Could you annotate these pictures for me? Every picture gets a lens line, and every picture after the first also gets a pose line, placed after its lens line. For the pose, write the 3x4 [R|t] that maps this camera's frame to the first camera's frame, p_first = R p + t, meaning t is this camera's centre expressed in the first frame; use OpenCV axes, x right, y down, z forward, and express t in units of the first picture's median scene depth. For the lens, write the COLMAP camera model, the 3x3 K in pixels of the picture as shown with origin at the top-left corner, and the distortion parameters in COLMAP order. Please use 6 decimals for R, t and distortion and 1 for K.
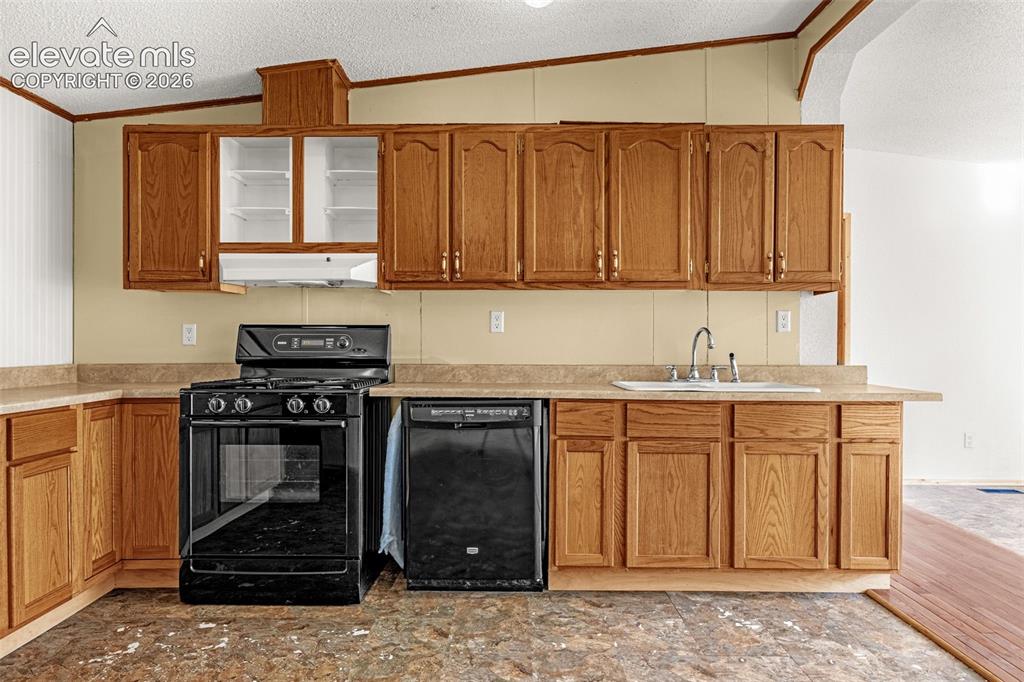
lens RADIAL K [[656.0, 0, 511.9], [0, 656.0, 345.6], [0, 0, 1]] dist [0.001823, 0.001320]
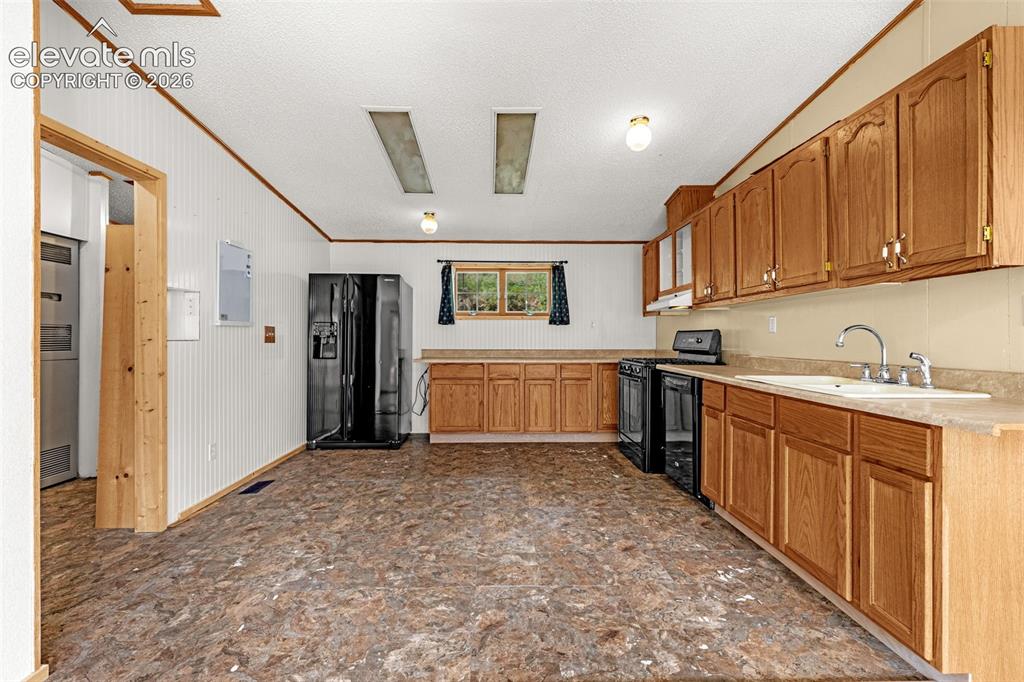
lens RADIAL K [[439.9, 0, 503.5], [0, 439.9, 339.2], [0, 0, 1]] dist [0.003640, 0.000301]
pose [[0.026275, -0.001969, -0.999653, 1.044470], [-0.002075, 0.999996, -0.002024, -0.004881], [0.999653, 0.002128, 0.026271, 0.518798]]
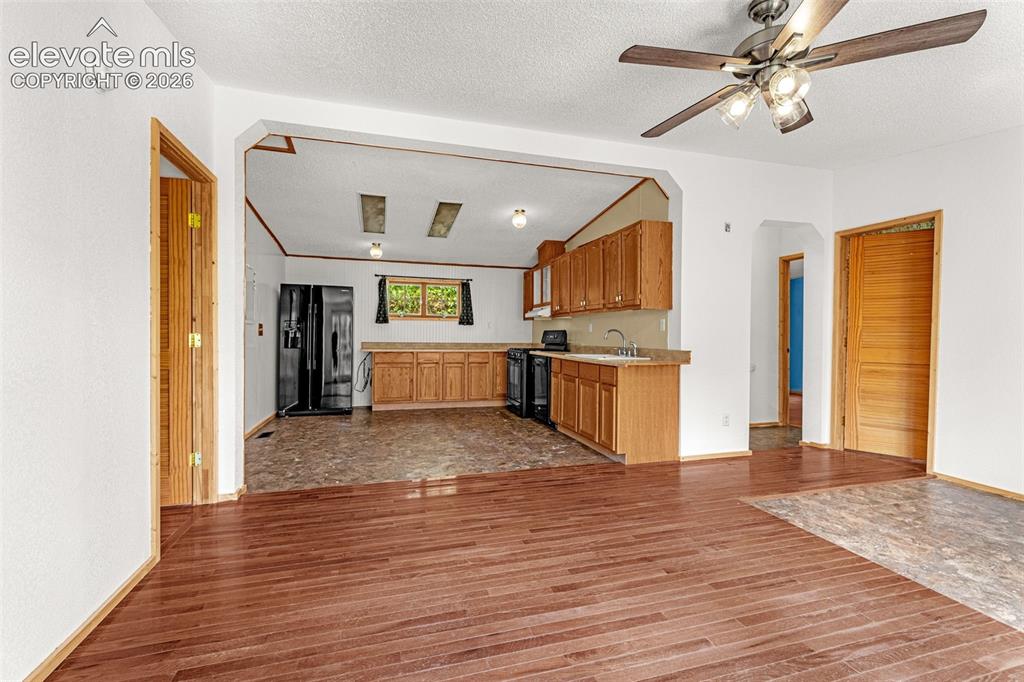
lens RADIAL K [[439.9, 0, 511.9], [0, 439.9, 341.0], [0, 0, 1]] dist [0.003640, 0.000301]
pose [[0.288913, 0.009636, -0.957307, 1.748214], [-0.010134, 0.999924, 0.007007, 0.003714], [0.957302, 0.007677, 0.288989, 0.314028]]
